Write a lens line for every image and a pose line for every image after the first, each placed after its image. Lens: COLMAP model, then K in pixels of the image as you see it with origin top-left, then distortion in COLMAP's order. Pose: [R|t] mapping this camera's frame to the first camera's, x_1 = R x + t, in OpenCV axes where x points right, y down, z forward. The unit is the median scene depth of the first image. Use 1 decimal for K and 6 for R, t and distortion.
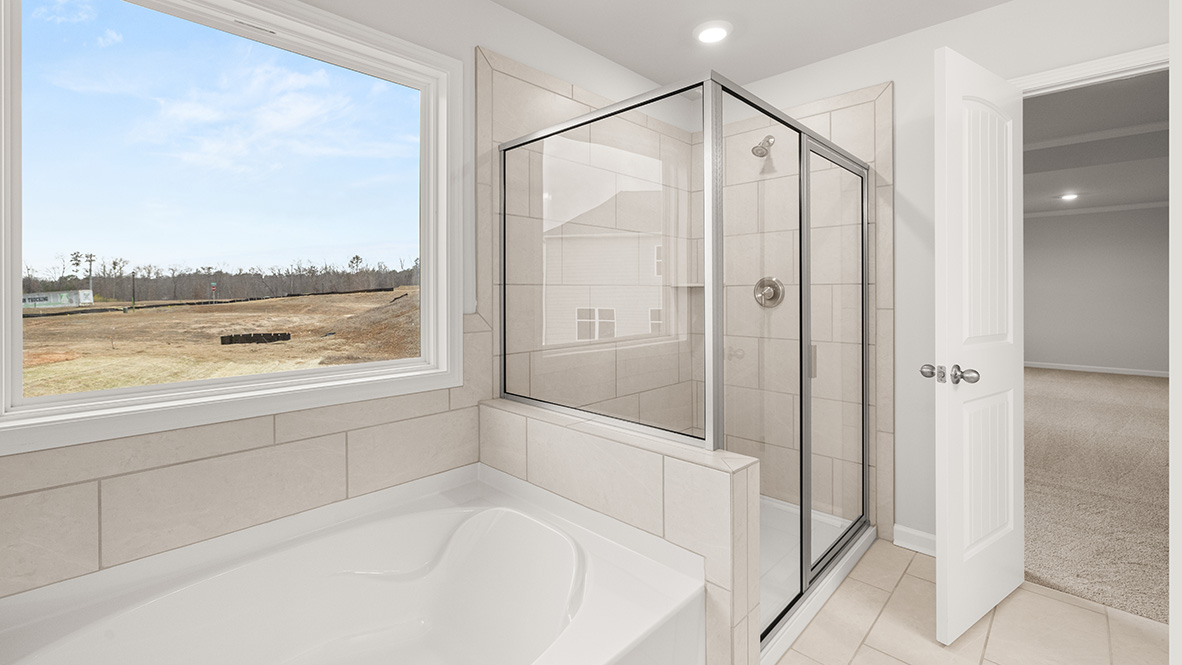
lens RADIAL K [[496.3, 0, 574.4], [0, 496.3, 293.7], [0, 0, 1]] dist [-0.000316, -0.000104]
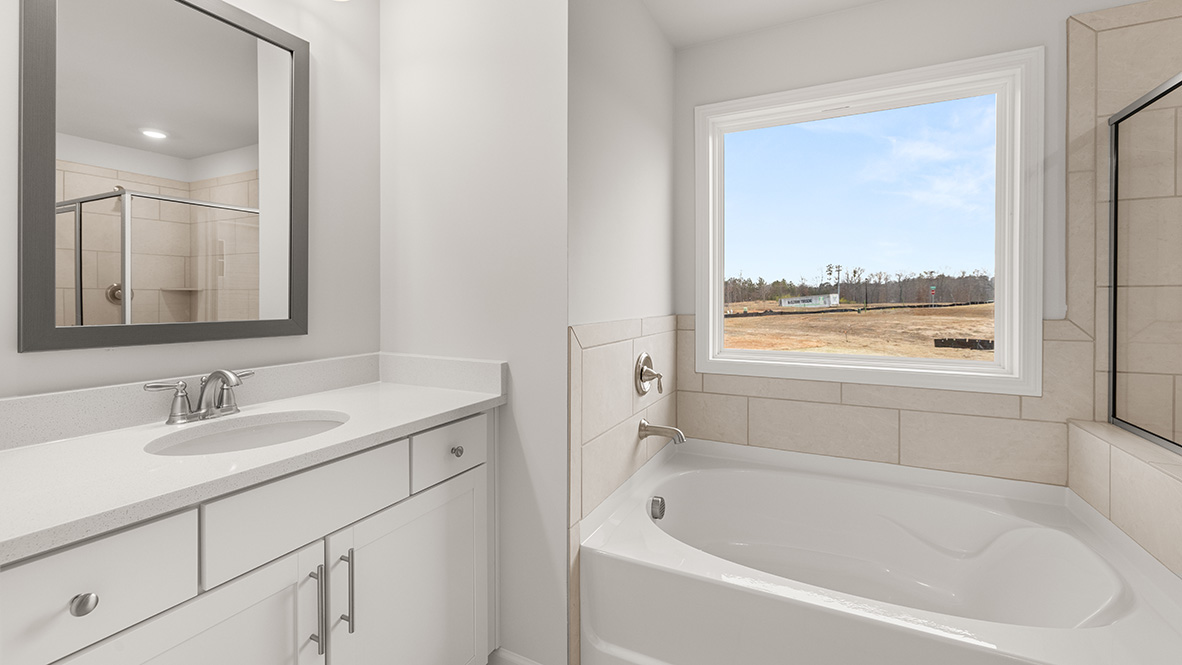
lens RADIAL K [[490.5, 0, 591.0], [0, 490.5, 332.5], [0, 0, 1]] dist [-0.000388, -0.000343]
pose [[0.327647, 0.070829, -0.942141, 0.316297], [-0.003191, 0.997263, 0.073863, 0.000236], [0.944795, -0.021195, 0.326976, -0.084716]]
